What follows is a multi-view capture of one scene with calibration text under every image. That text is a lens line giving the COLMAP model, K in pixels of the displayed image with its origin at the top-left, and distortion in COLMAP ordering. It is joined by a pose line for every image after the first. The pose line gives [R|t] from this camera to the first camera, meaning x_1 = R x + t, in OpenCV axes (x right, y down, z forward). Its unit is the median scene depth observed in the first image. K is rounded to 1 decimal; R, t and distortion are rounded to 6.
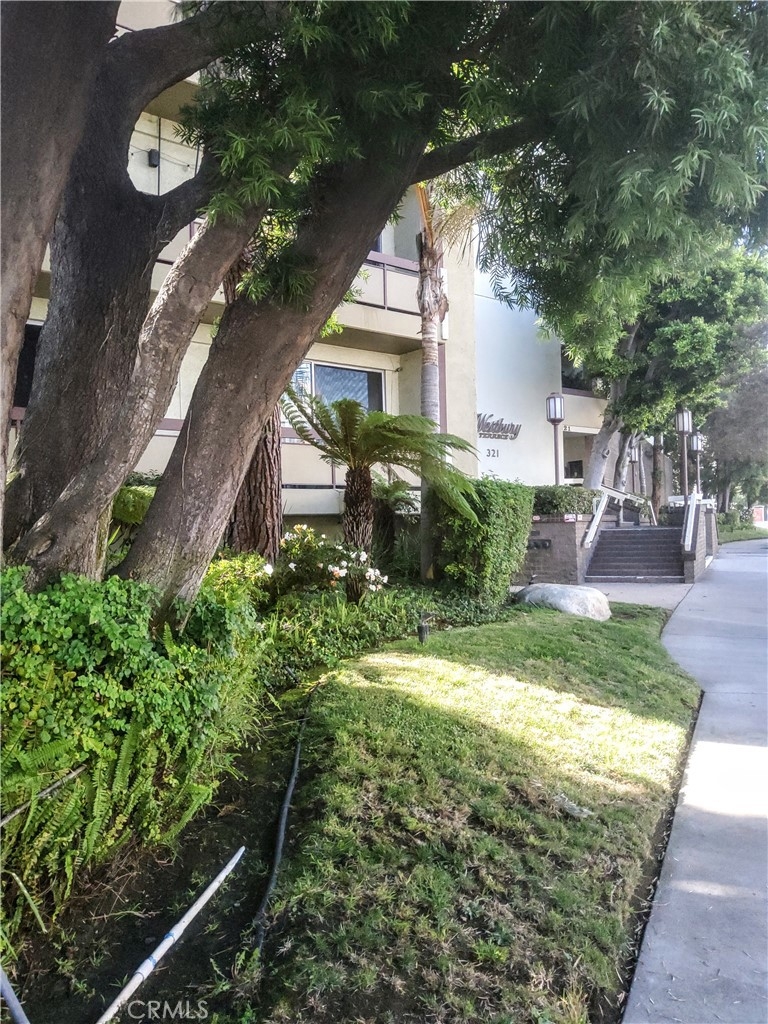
lens RADIAL K [[774.2, 0, 389.5], [0, 774.2, 512.8], [0, 0, 1]] dist [0.114480, -0.184712]
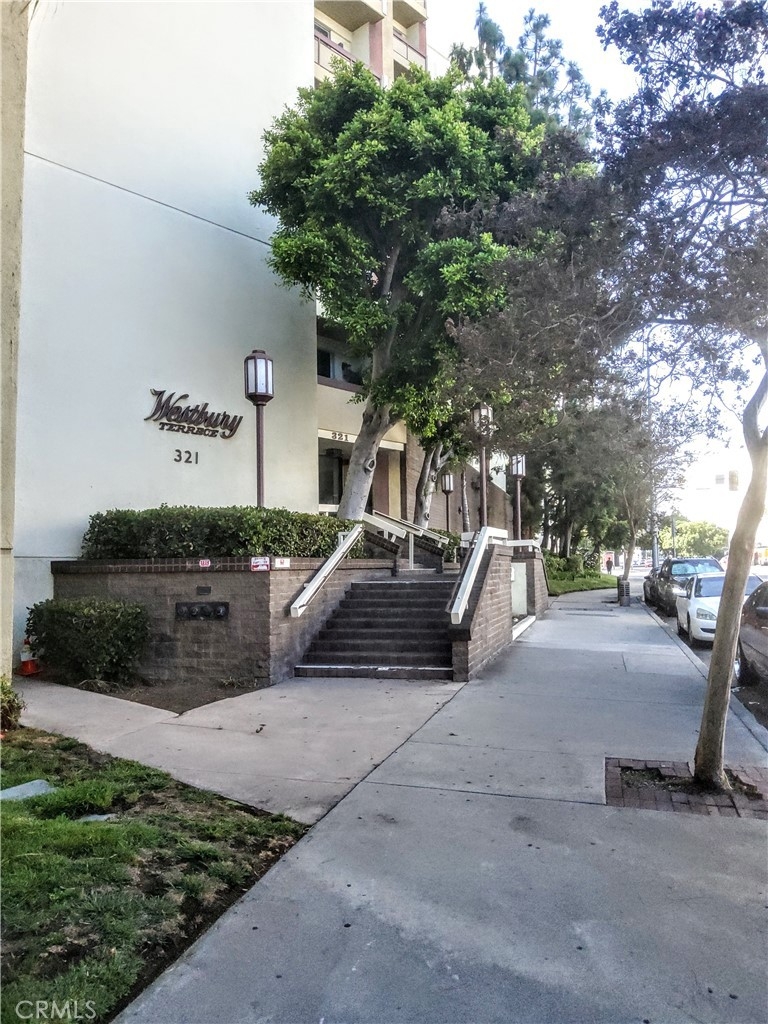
lens RADIAL K [[774.2, 0, 389.5], [0, 774.2, 512.8], [0, 0, 1]] dist [0.114480, -0.184712]
pose [[0.986997, 0.021480, 0.159296, 0.220191], [-0.012894, 0.998417, -0.054740, -0.000423], [-0.160219, 0.051974, 0.985712, 0.410899]]
